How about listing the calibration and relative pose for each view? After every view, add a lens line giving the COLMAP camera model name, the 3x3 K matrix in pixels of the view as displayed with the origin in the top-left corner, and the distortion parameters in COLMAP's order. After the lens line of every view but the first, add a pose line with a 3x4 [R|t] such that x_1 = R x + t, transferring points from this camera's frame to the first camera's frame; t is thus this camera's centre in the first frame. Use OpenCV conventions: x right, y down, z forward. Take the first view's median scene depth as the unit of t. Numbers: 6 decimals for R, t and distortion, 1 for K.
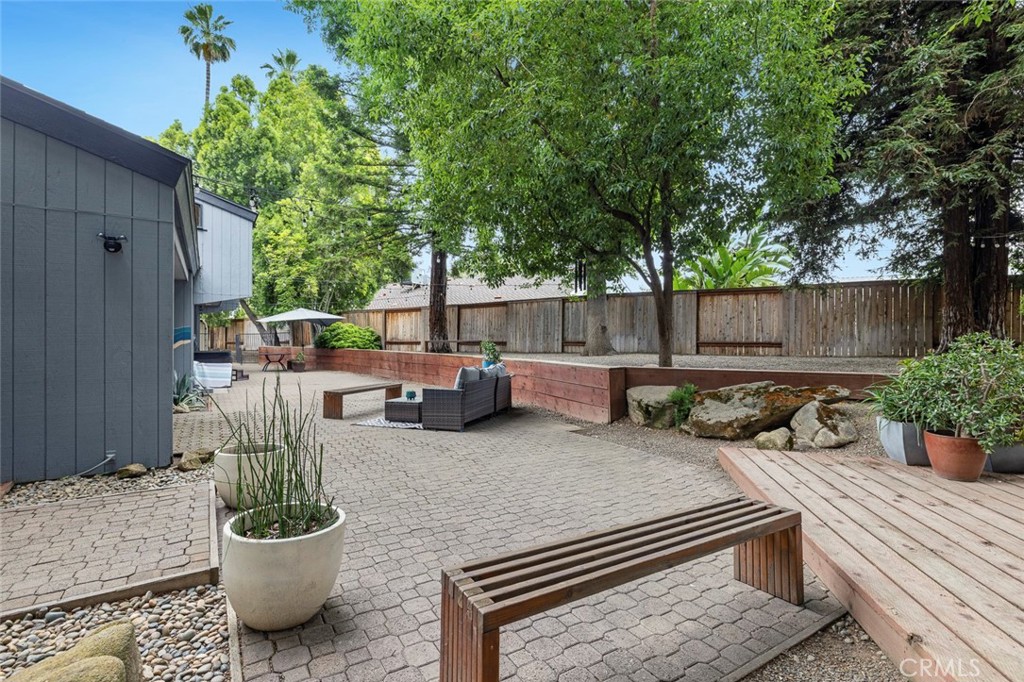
lens RADIAL K [[474.5, 0, 509.3], [0, 474.5, 335.7], [0, 0, 1]] dist [0.000837, 0.000536]
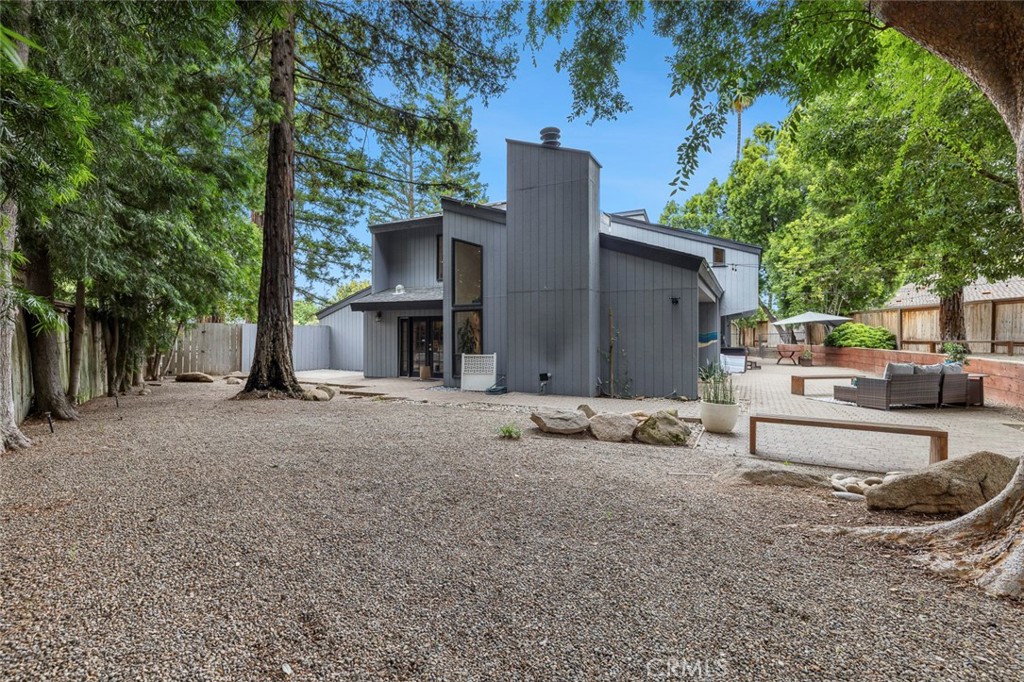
lens RADIAL K [[474.5, 0, 509.3], [0, 474.5, 335.7], [0, 0, 1]] dist [0.000837, 0.000536]
pose [[0.506517, -0.004635, -0.862218, 0.188503], [0.010409, 0.999946, 0.000739, -0.008233], [0.862167, -0.009349, 0.506537, -0.218567]]
